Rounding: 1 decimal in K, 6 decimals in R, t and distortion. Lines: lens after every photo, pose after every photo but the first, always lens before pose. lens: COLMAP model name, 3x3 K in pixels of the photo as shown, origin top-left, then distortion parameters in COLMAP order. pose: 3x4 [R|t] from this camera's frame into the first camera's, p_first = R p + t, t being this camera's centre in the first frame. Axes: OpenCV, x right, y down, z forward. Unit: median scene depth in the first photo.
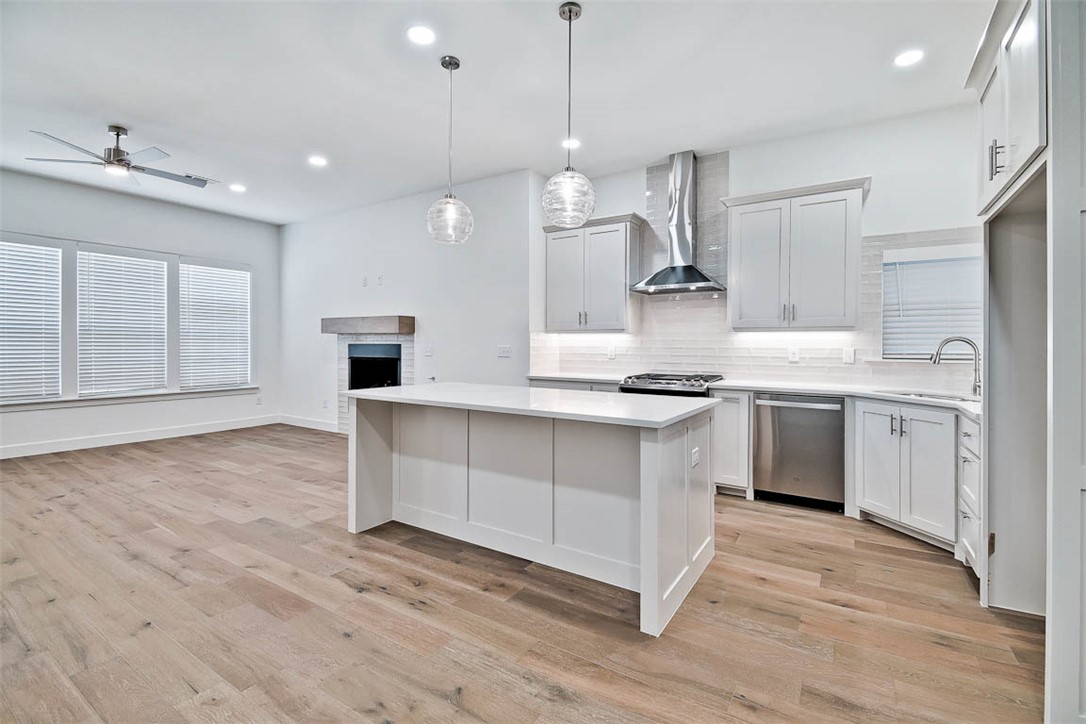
lens RADIAL K [[480.2, 0, 541.6], [0, 480.2, 342.9], [0, 0, 1]] dist [0.016778, -0.022426]
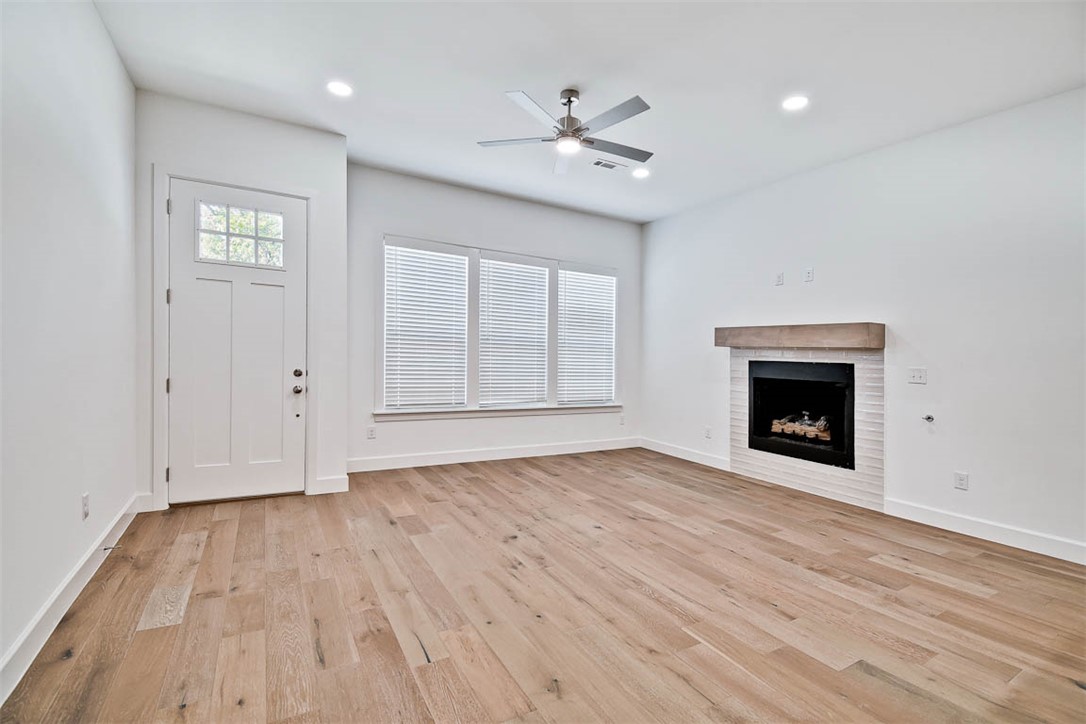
lens RADIAL K [[476.8, 0, 547.4], [0, 476.8, 364.2], [0, 0, 1]] dist [-0.000887, -0.022948]
pose [[0.890757, 0.031920, -0.453358, -0.579108], [-0.022893, 0.999416, 0.025386, -0.006553], [0.453903, -0.012234, 0.890967, 0.273385]]
